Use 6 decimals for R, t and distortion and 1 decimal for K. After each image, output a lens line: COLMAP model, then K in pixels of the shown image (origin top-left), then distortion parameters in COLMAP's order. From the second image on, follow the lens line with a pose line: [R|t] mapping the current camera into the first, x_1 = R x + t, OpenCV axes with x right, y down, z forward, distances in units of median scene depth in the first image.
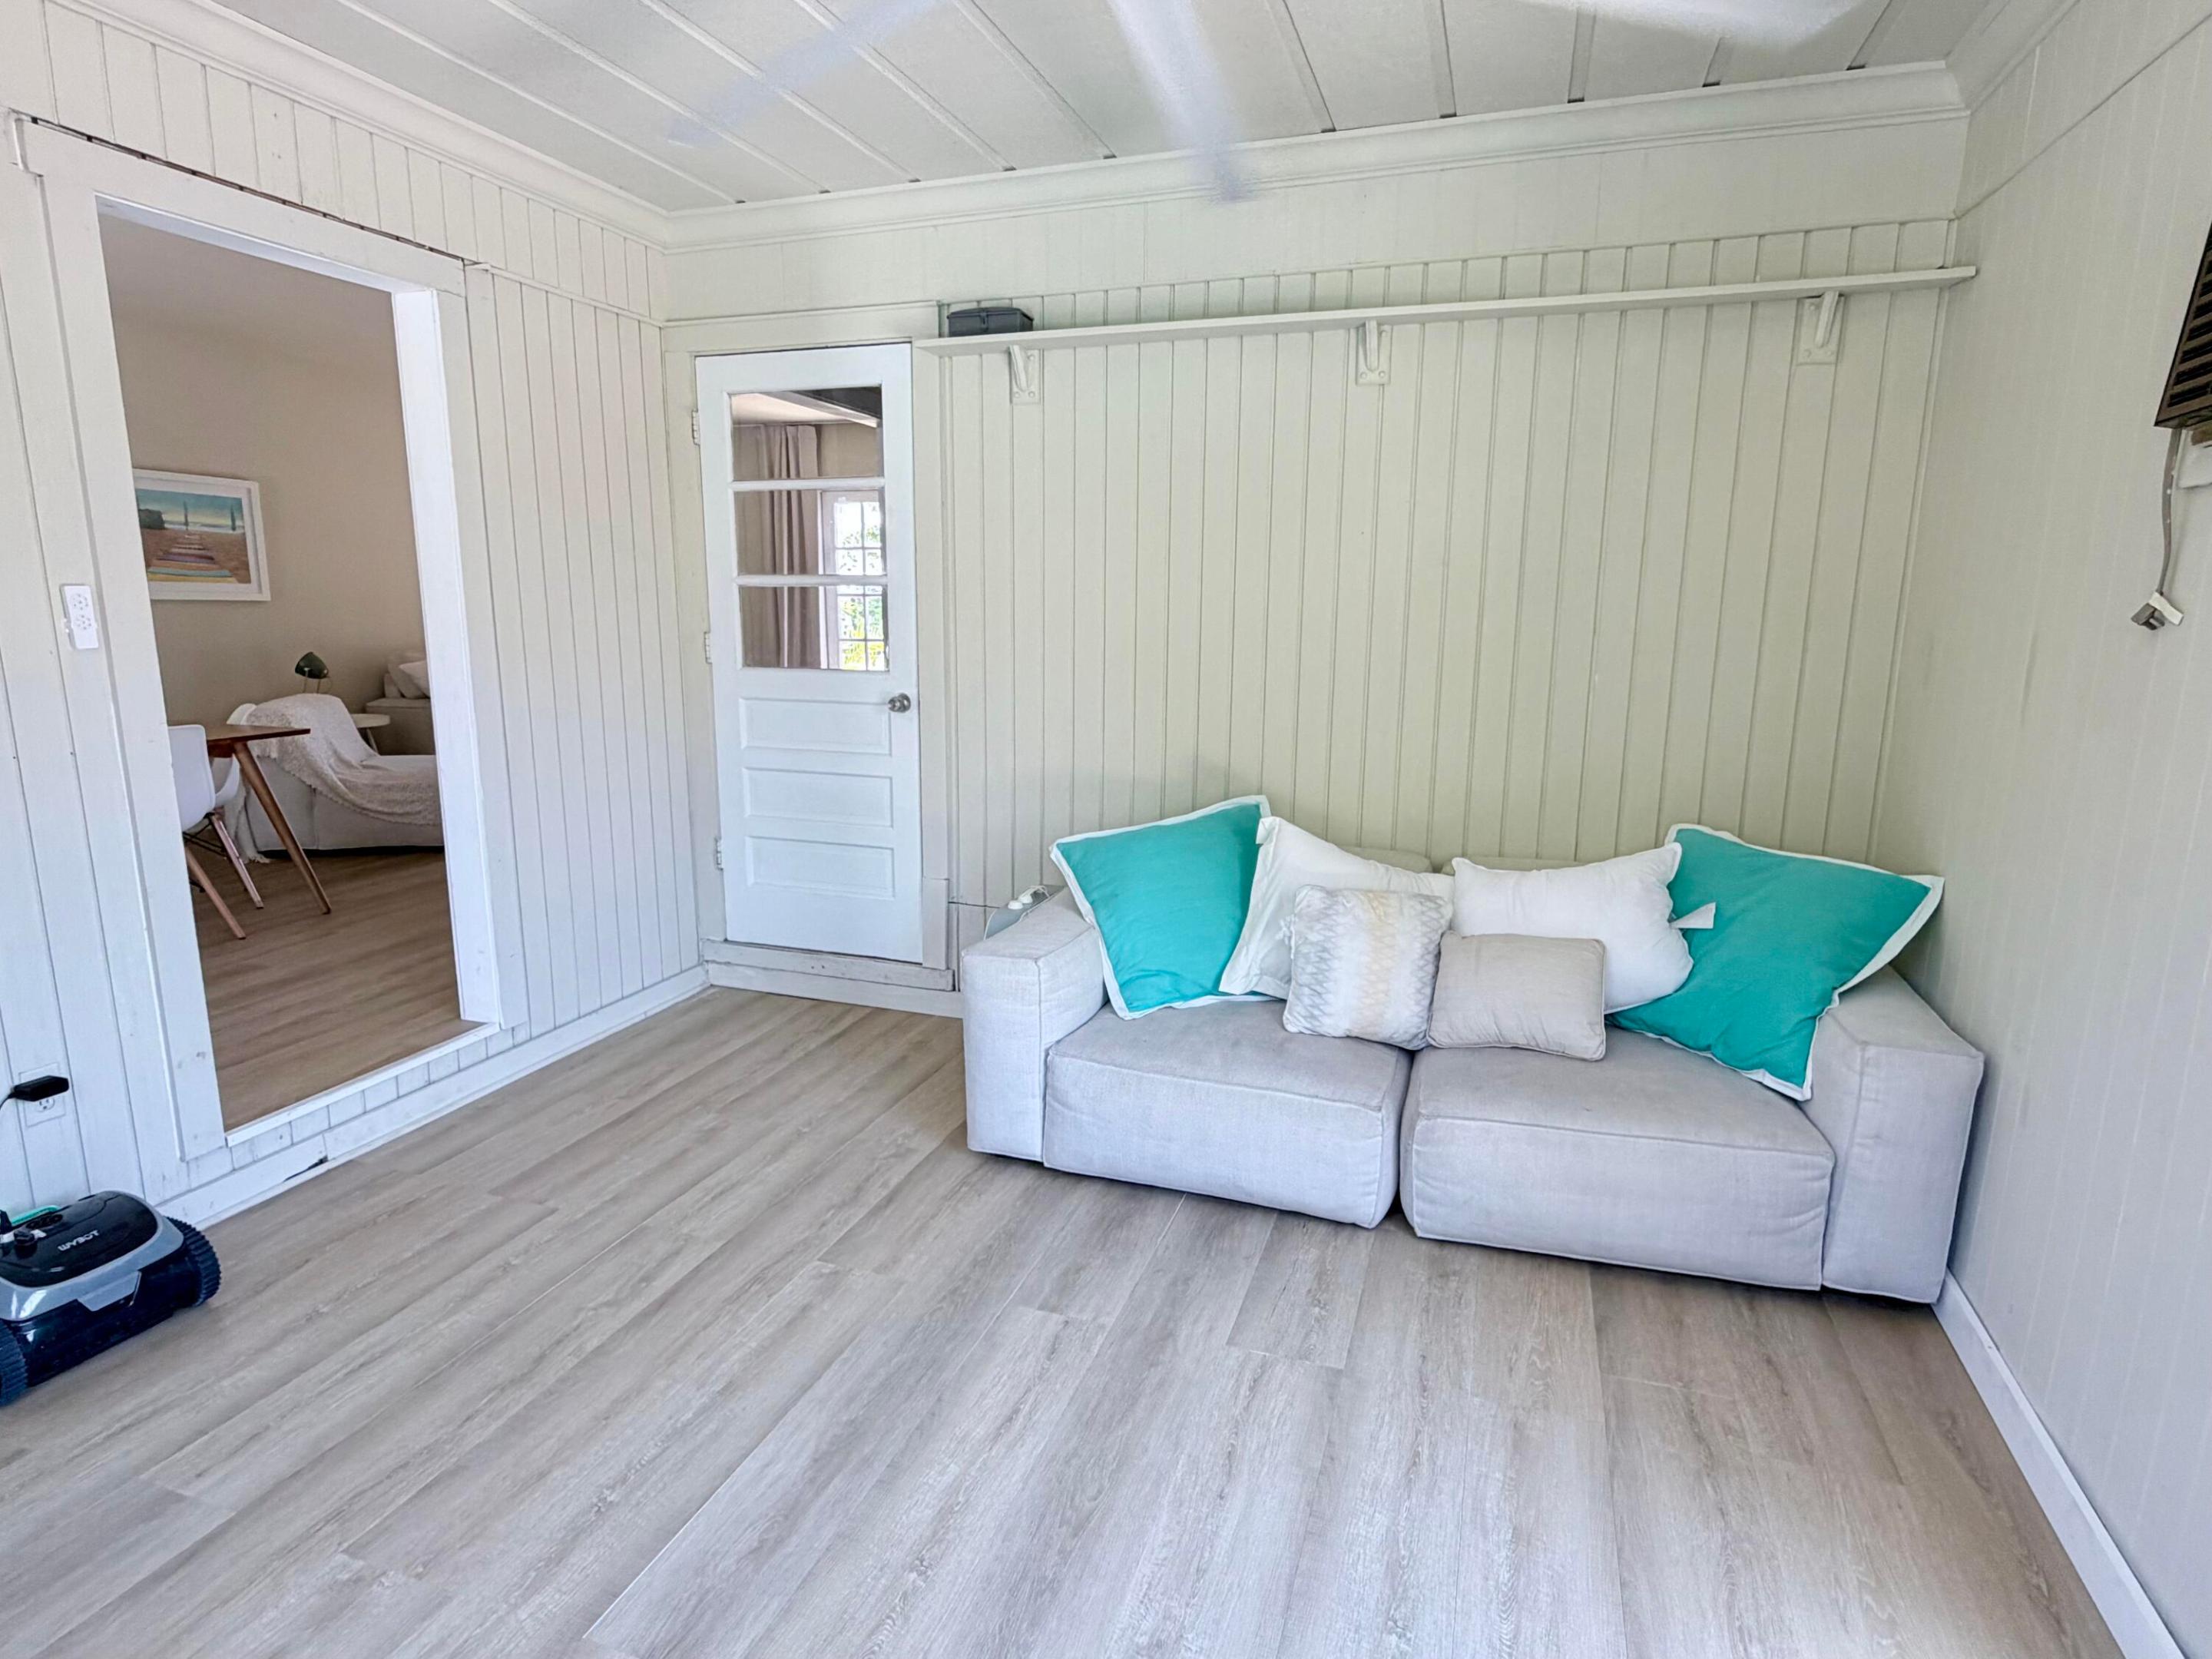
lens RADIAL K [[1202.4, 0, 1097.4], [0, 1202.4, 822.1], [0, 0, 1]] dist [0.002775, 0.001413]
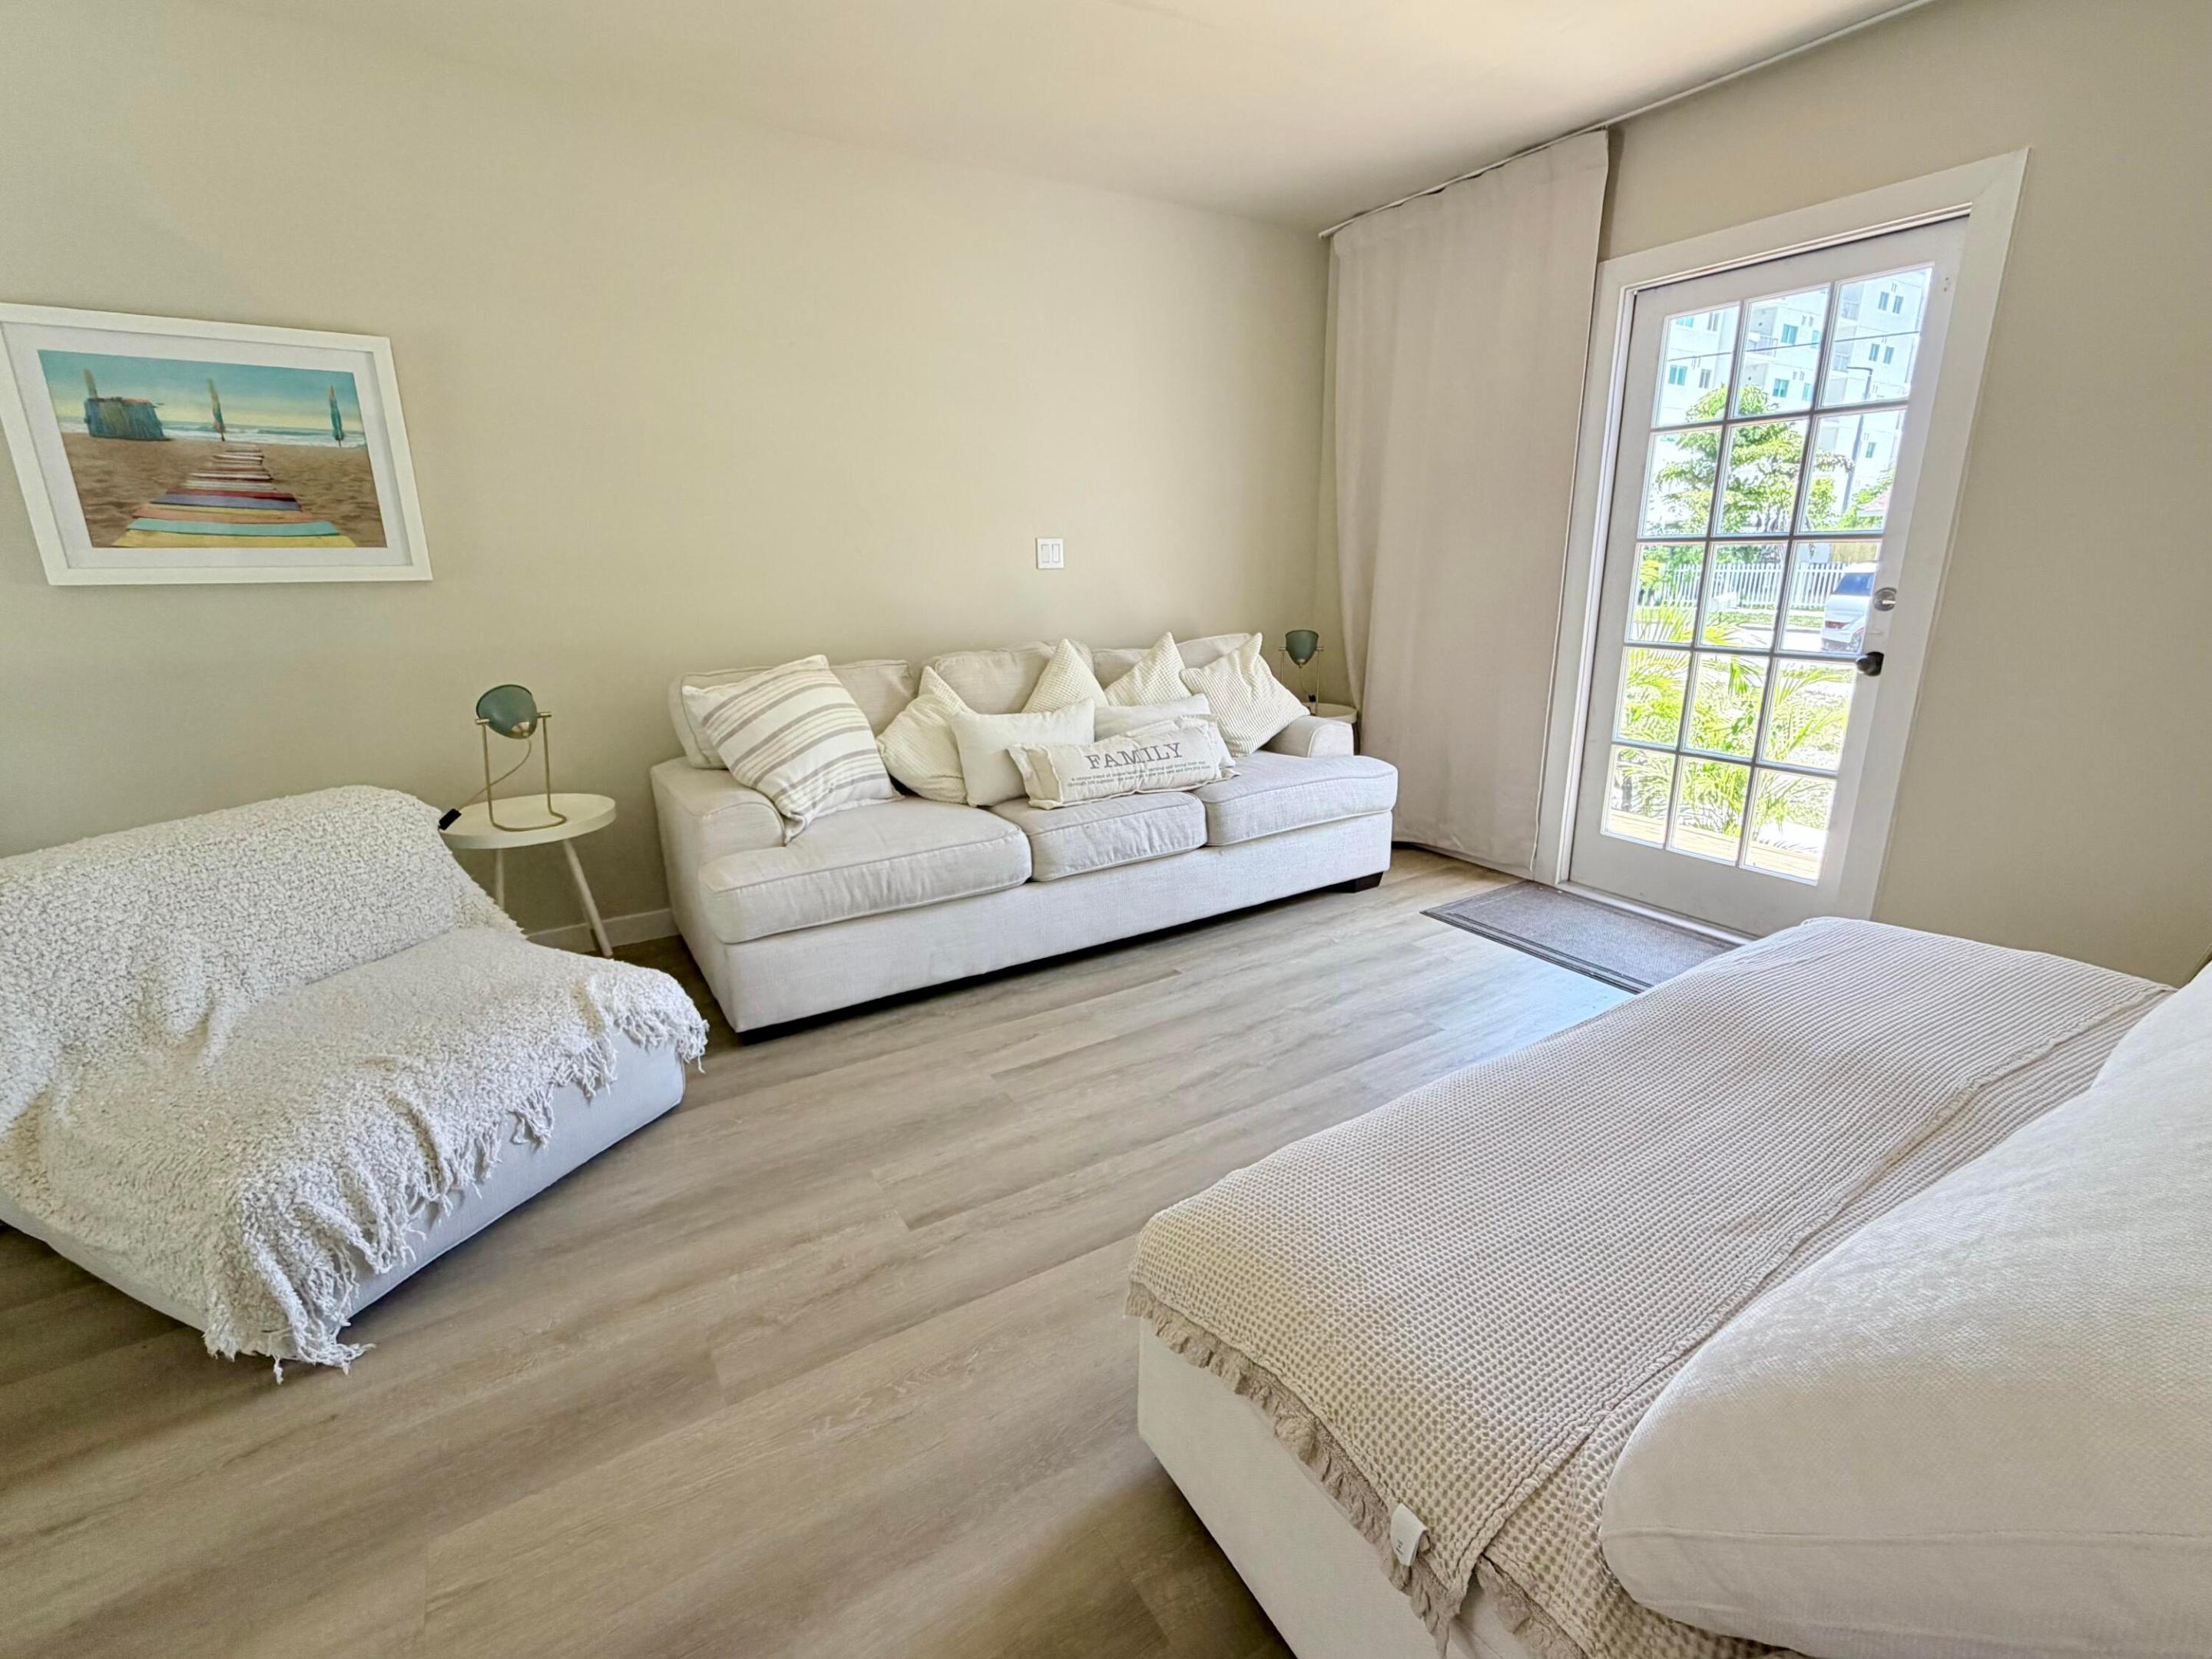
lens RADIAL K [[967.7, 0, 1117.2], [0, 967.7, 828.9], [0, 0, 1]] dist [-0.001333, -0.000485]
pose [[0.775833, 0.158352, -0.610743, -0.189603], [-0.097009, 0.986421, 0.132526, -0.166264], [0.623436, -0.043570, 0.780660, 0.877739]]
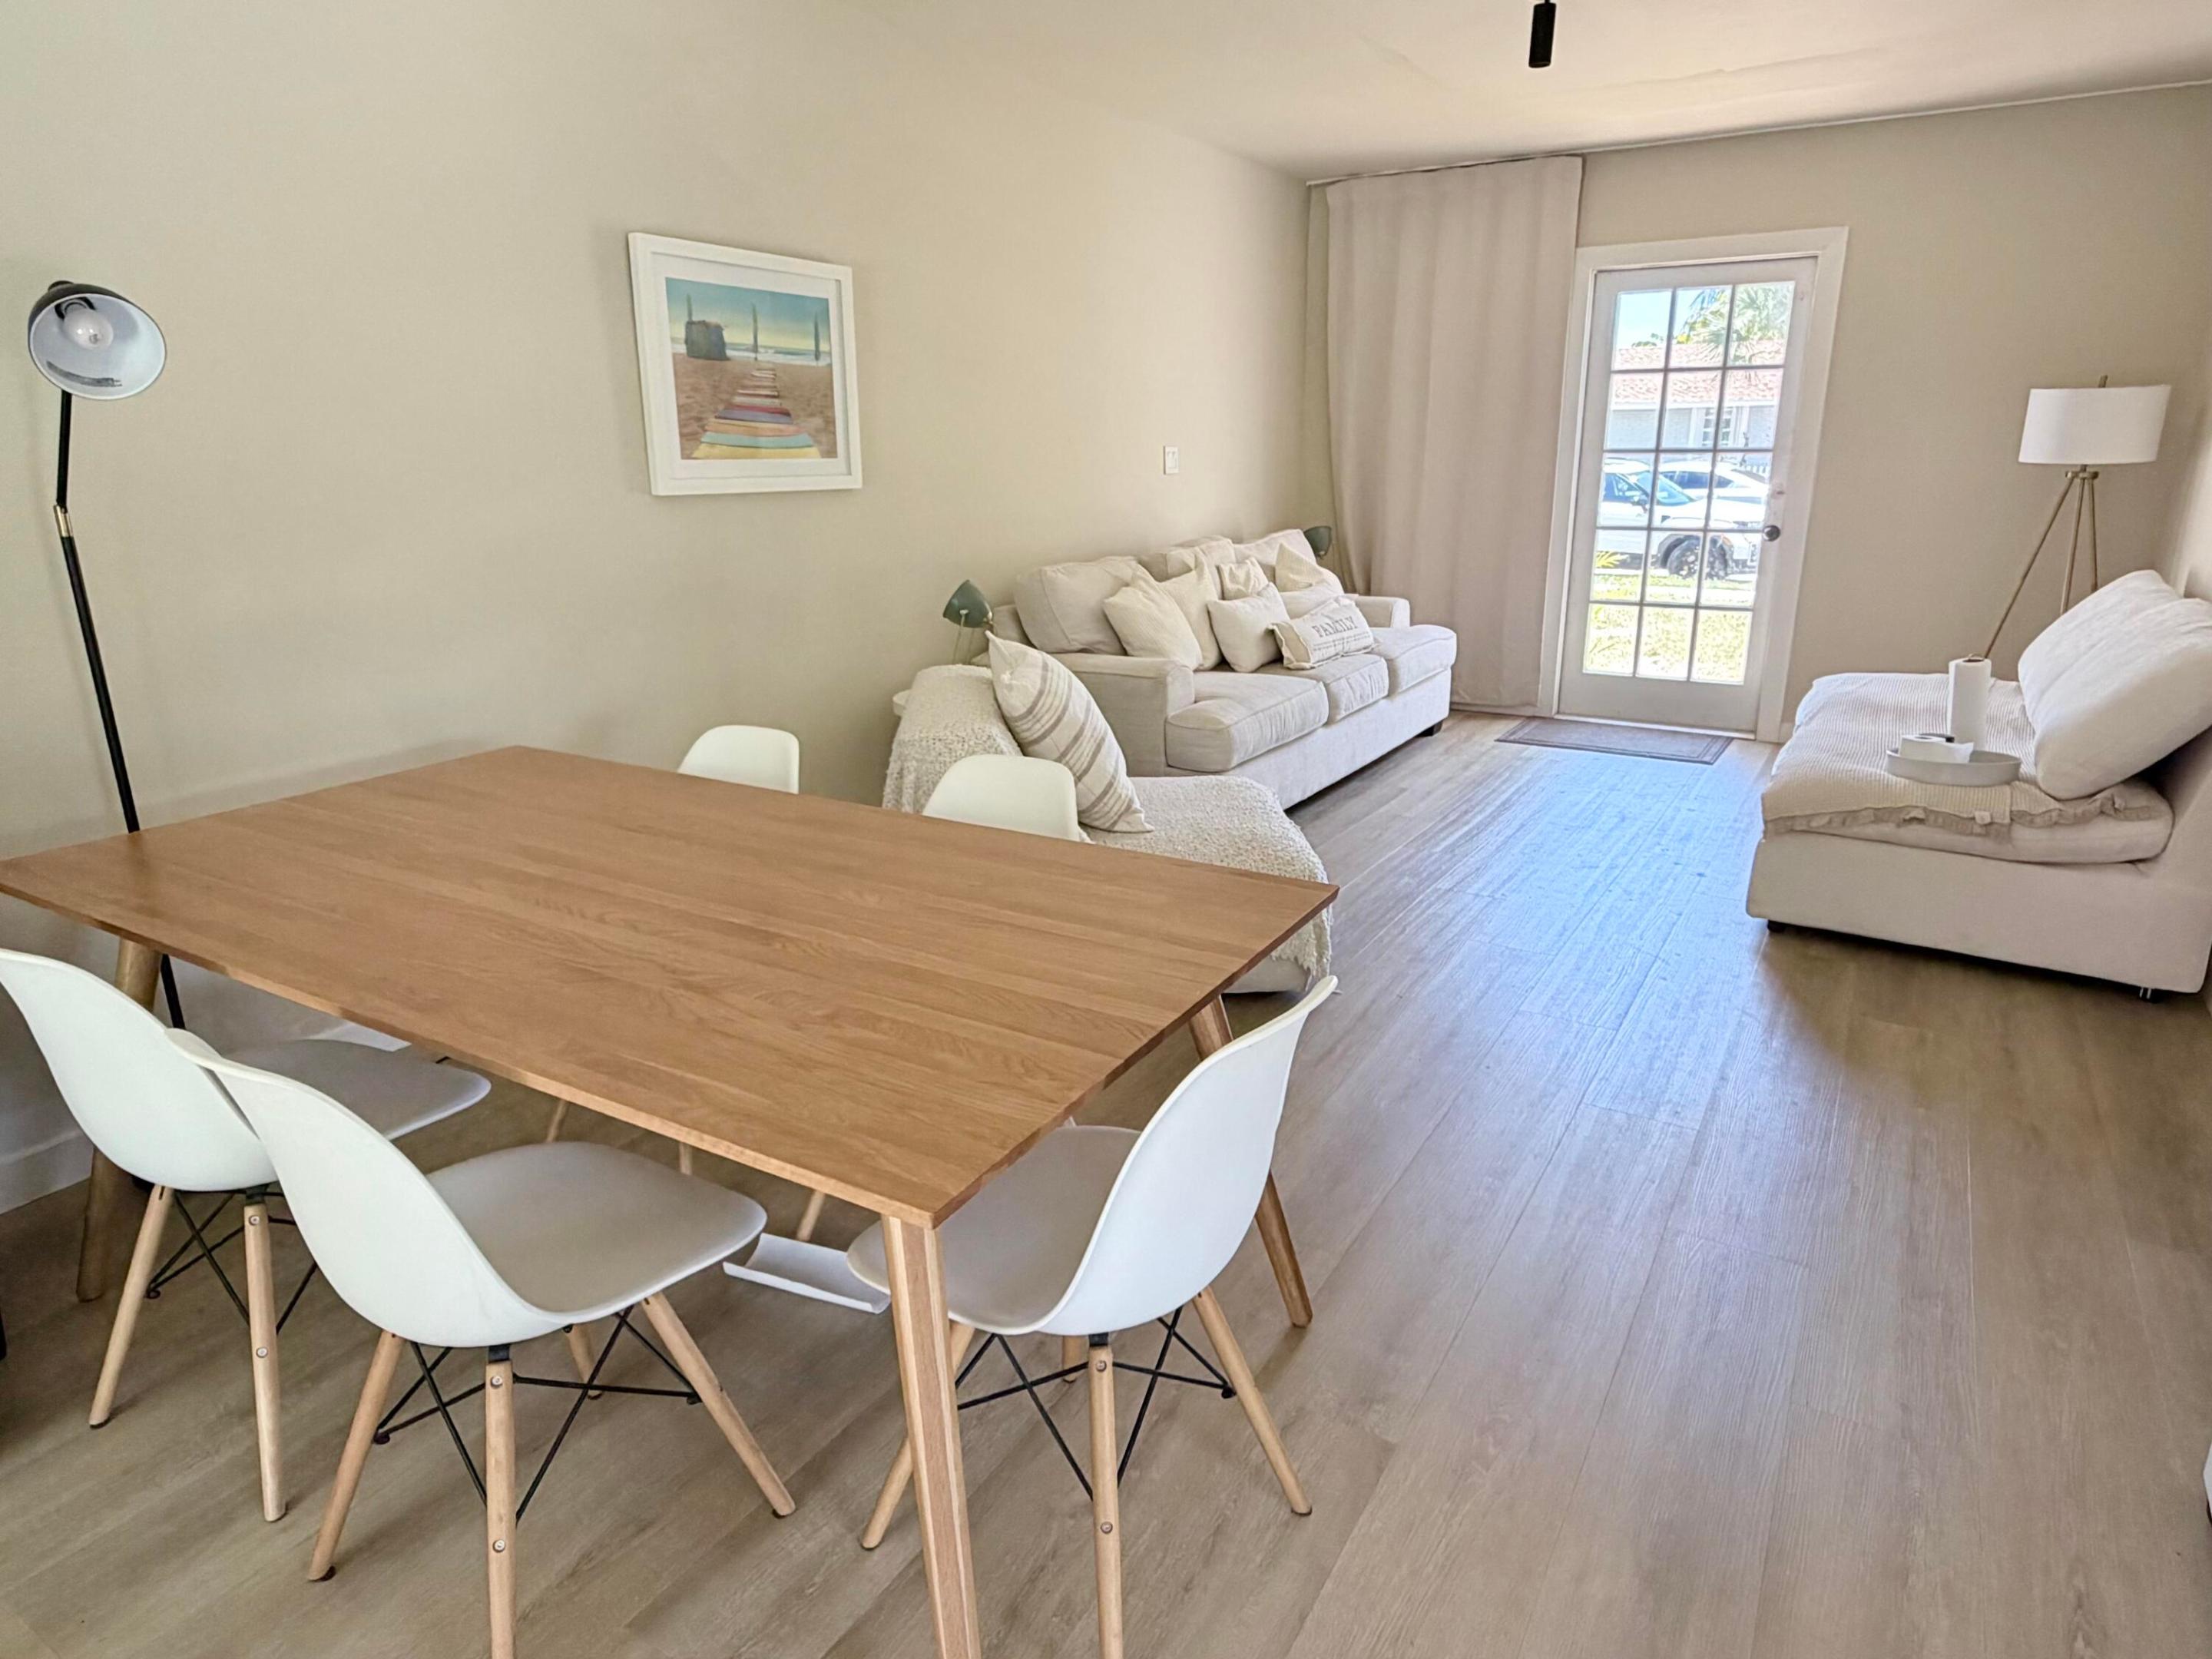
lens RADIAL K [[1310.3, 0, 1105.5], [0, 1310.3, 843.1], [0, 0, 1]] dist [-0.001609, -0.000216]
pose [[0.974962, 0.052378, -0.216117, -0.445922], [-0.026803, 0.992458, 0.119619, -0.097545], [0.220752, -0.110831, 0.969012, 0.422713]]
